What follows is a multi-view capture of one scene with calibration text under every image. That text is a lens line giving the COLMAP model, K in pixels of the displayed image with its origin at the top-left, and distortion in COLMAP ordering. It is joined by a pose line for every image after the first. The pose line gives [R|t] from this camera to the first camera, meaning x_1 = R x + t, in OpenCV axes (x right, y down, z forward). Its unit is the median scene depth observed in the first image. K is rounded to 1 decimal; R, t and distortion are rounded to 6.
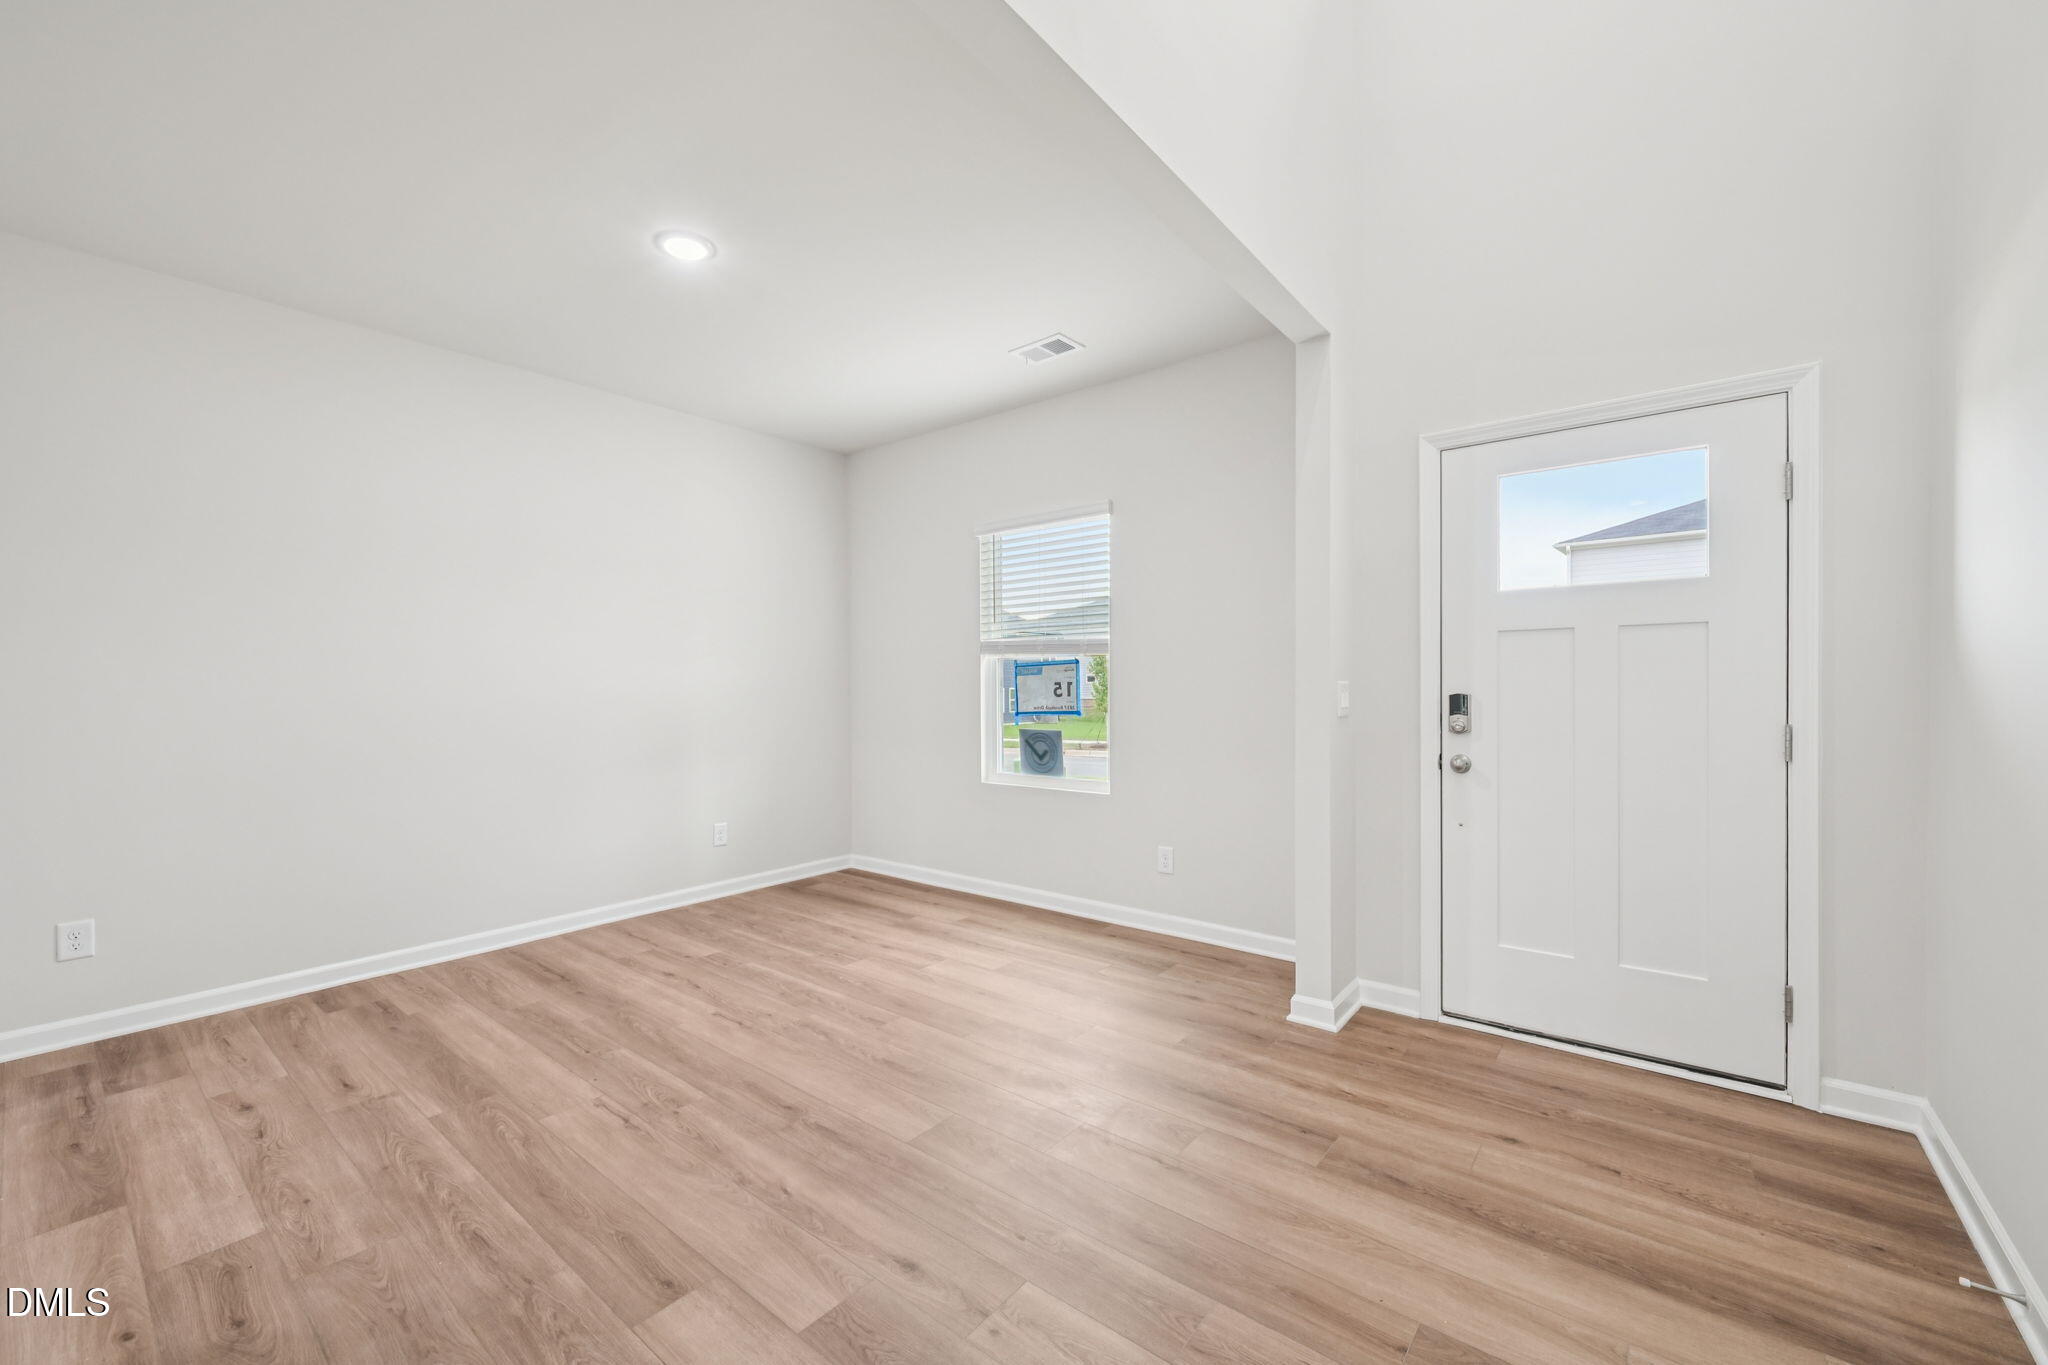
lens RADIAL K [[817.9, 0, 1034.3], [0, 817.9, 695.8], [0, 0, 1]] dist [-0.002087, -0.000096]
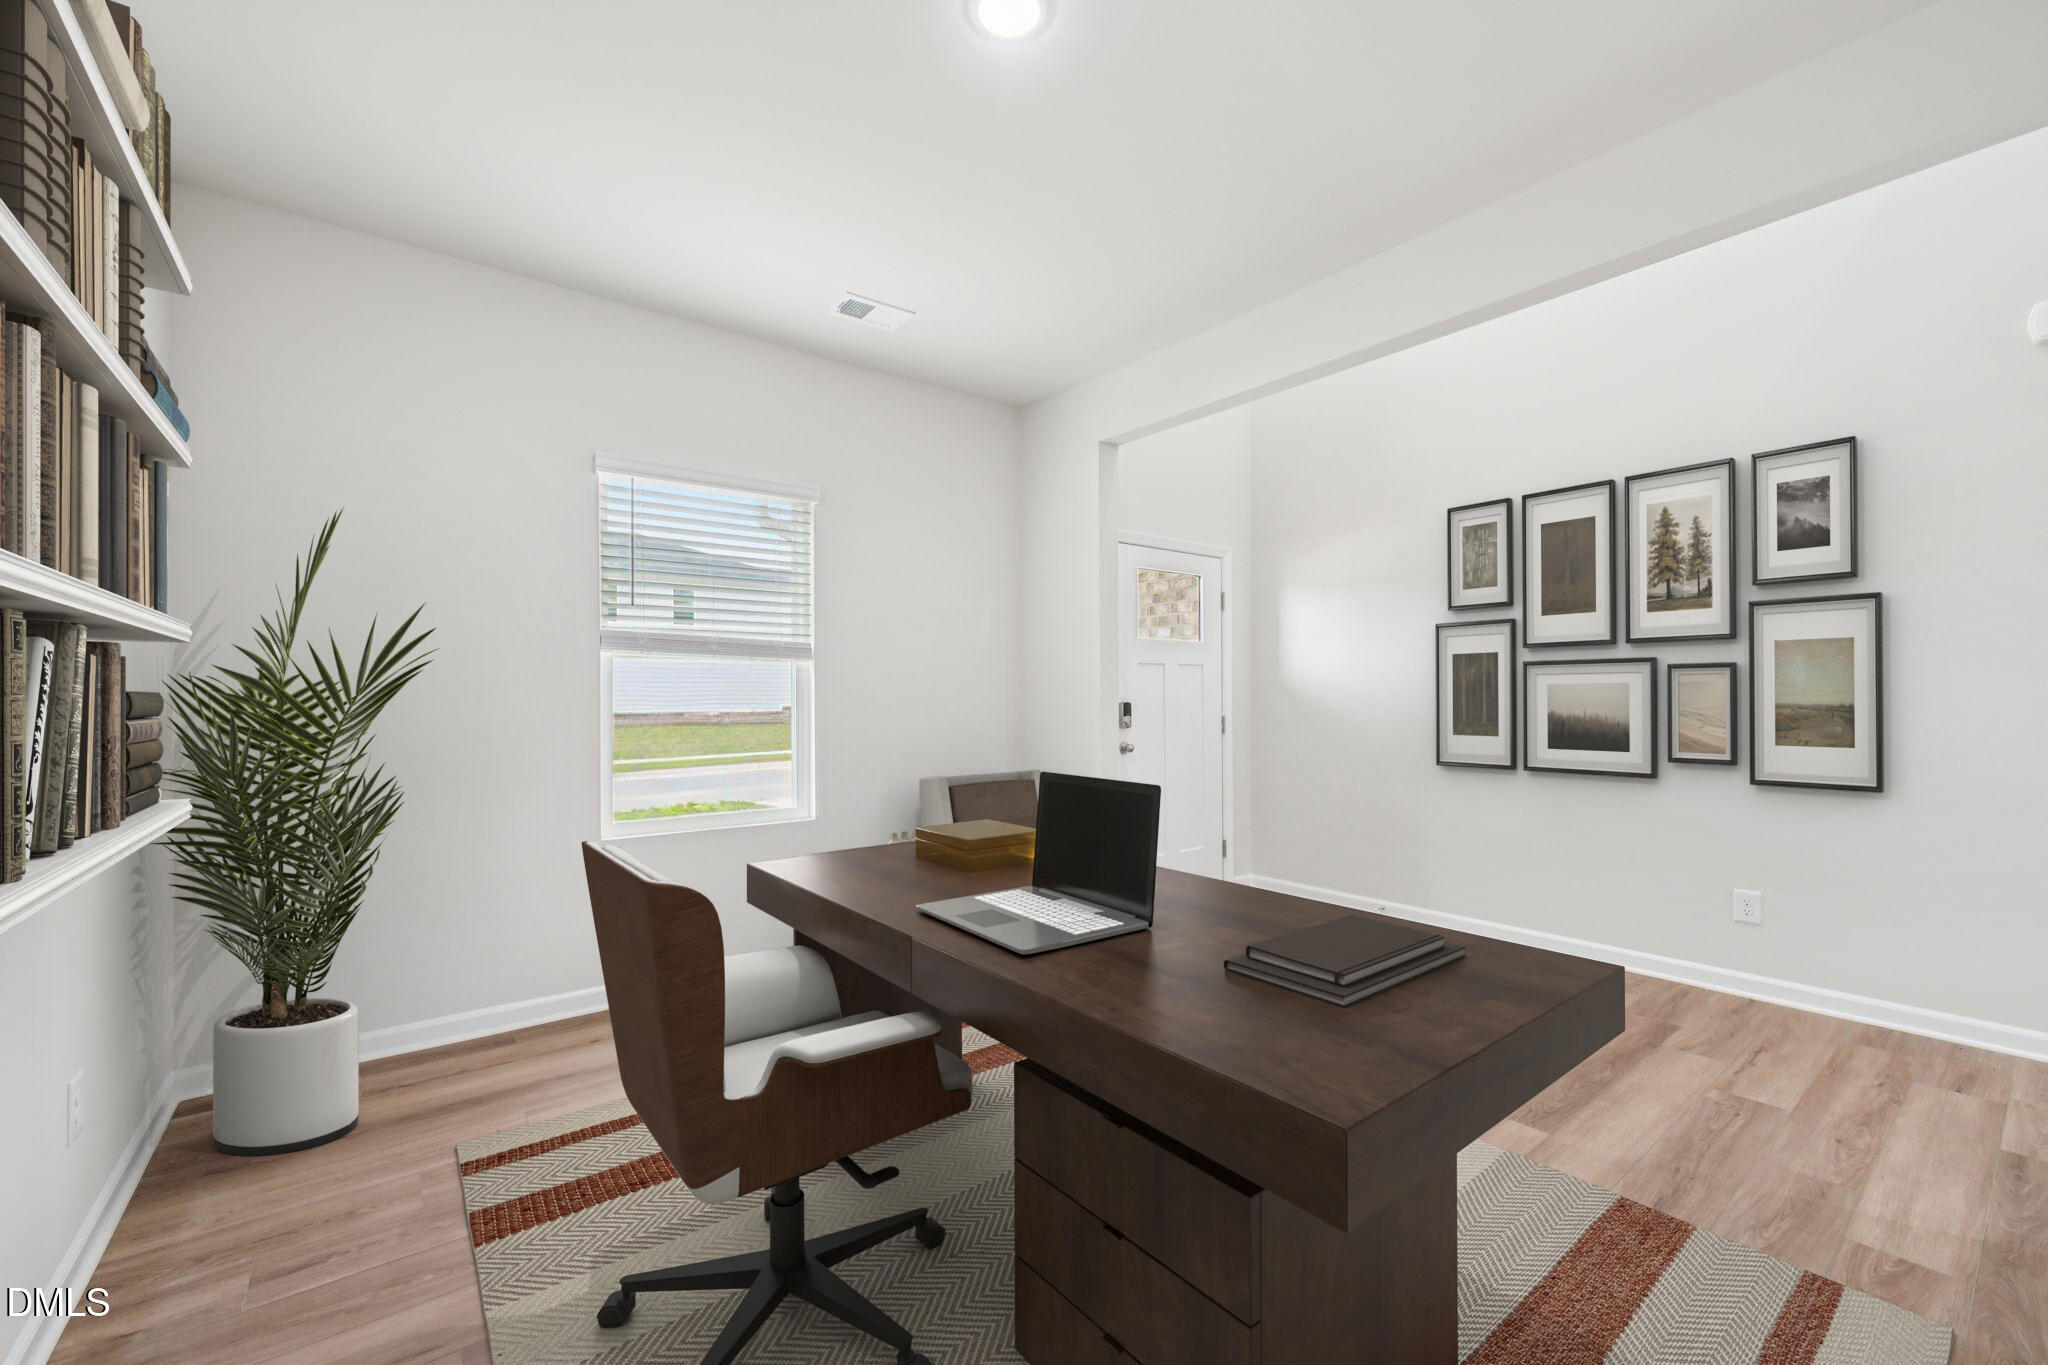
lens RADIAL K [[817.9, 0, 1019.4], [0, 817.9, 686.4], [0, 0, 1]] dist [-0.002087, -0.000096]
pose [[0.239605, 0.015325, 0.970749, -0.665345], [0.012014, 0.999752, -0.018749, -0.003250], [-0.970796, 0.016155, 0.239362, 0.532785]]
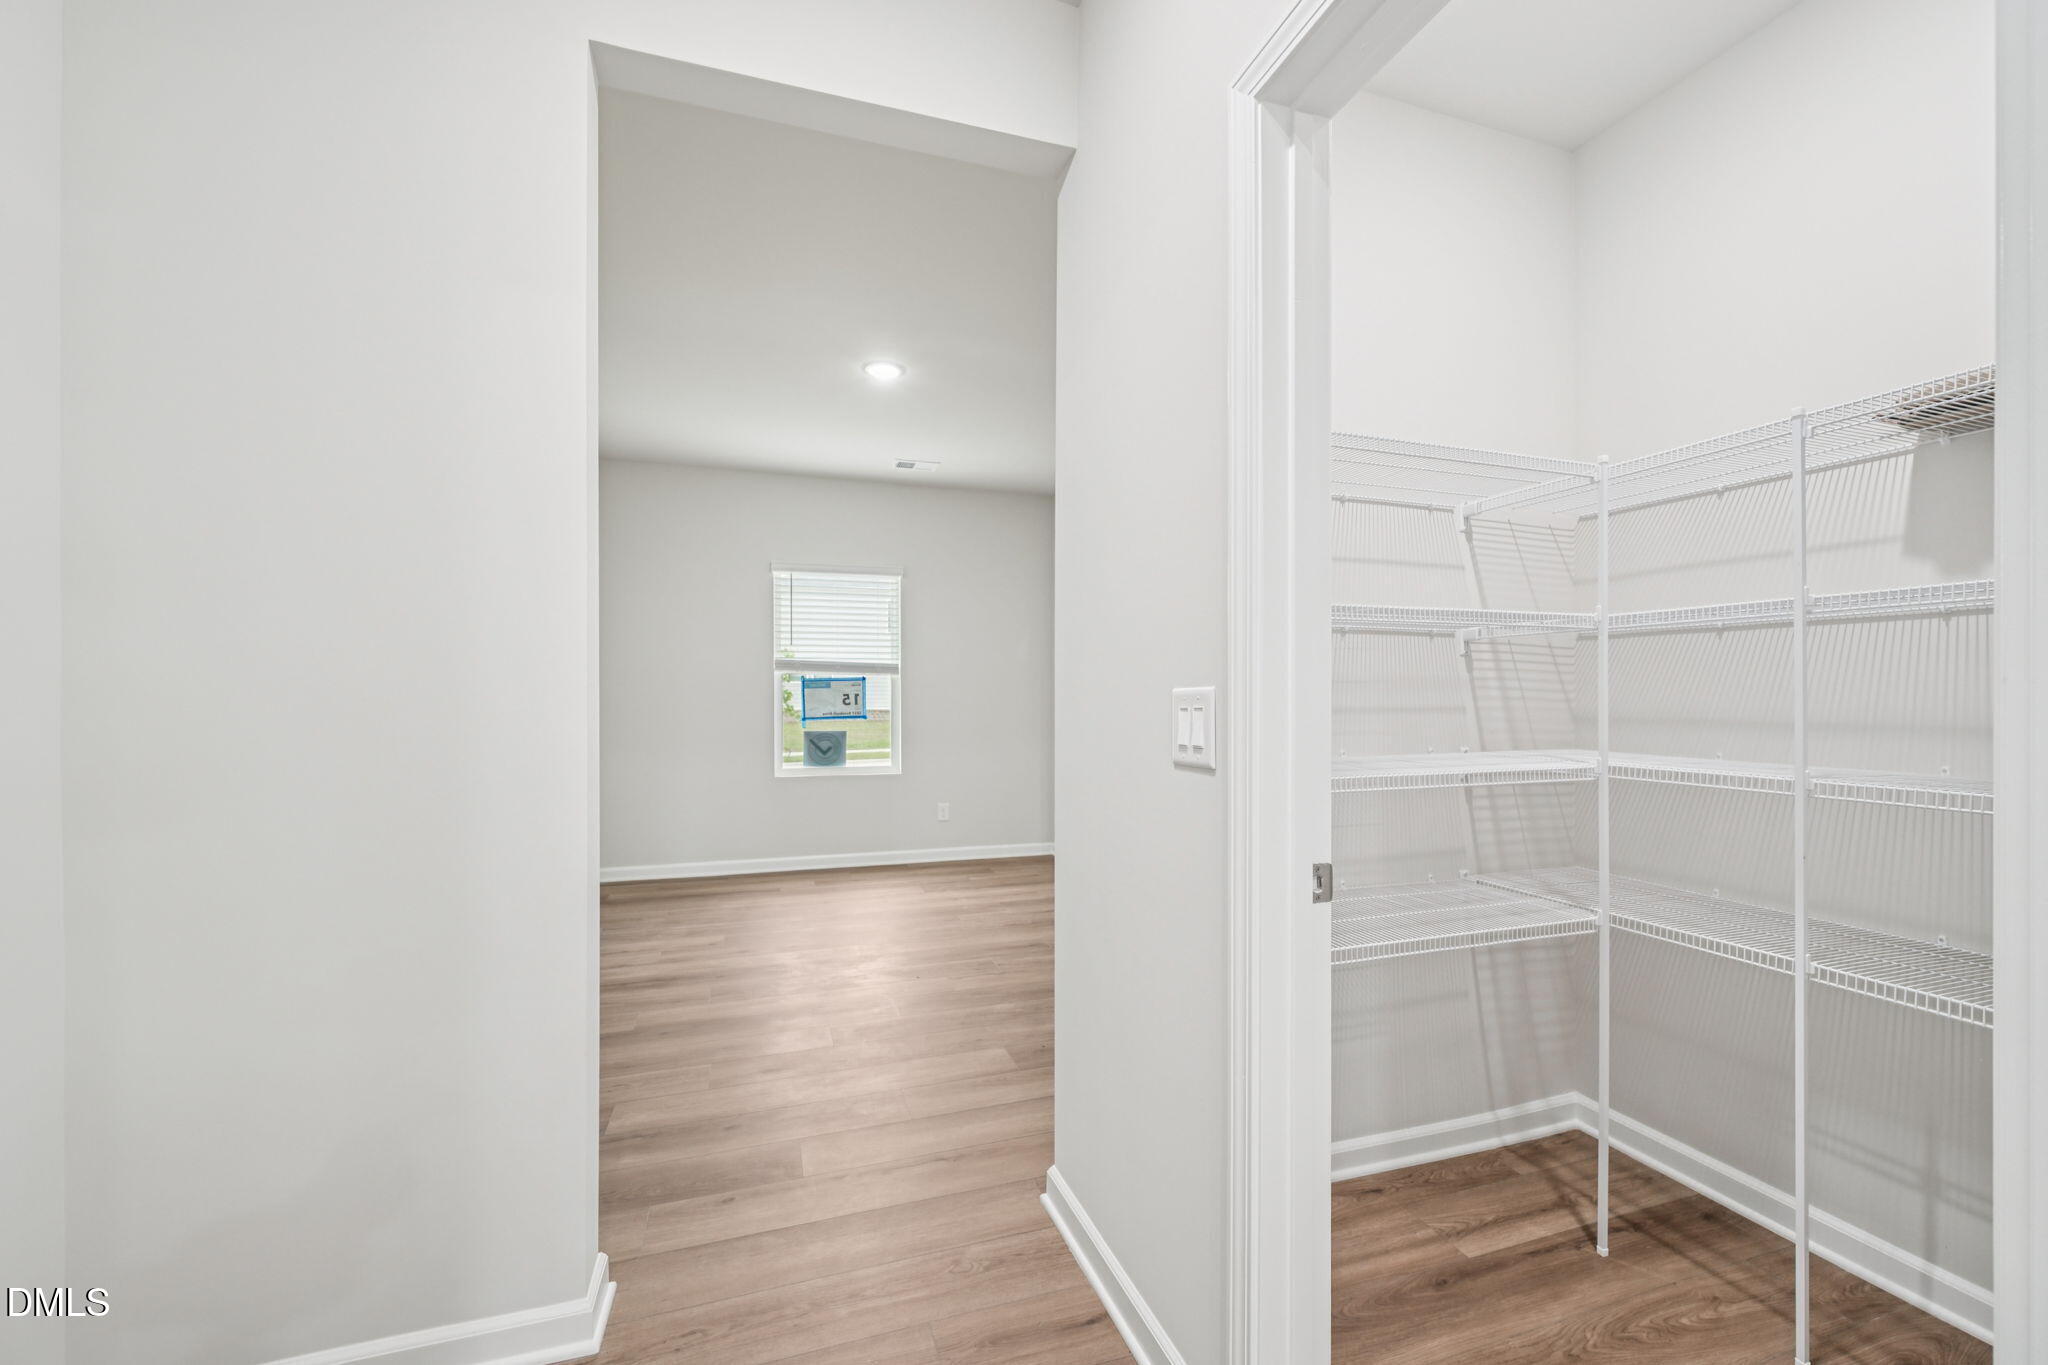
lens RADIAL K [[817.9, 0, 1023.2], [0, 817.9, 685.0], [0, 0, 1]] dist [-0.002087, -0.000096]
pose [[0.544354, 0.018572, 0.838650, -0.916925], [0.007653, 0.999603, -0.027103, 0.006512], [-0.838821, 0.021172, 0.543996, 0.043657]]
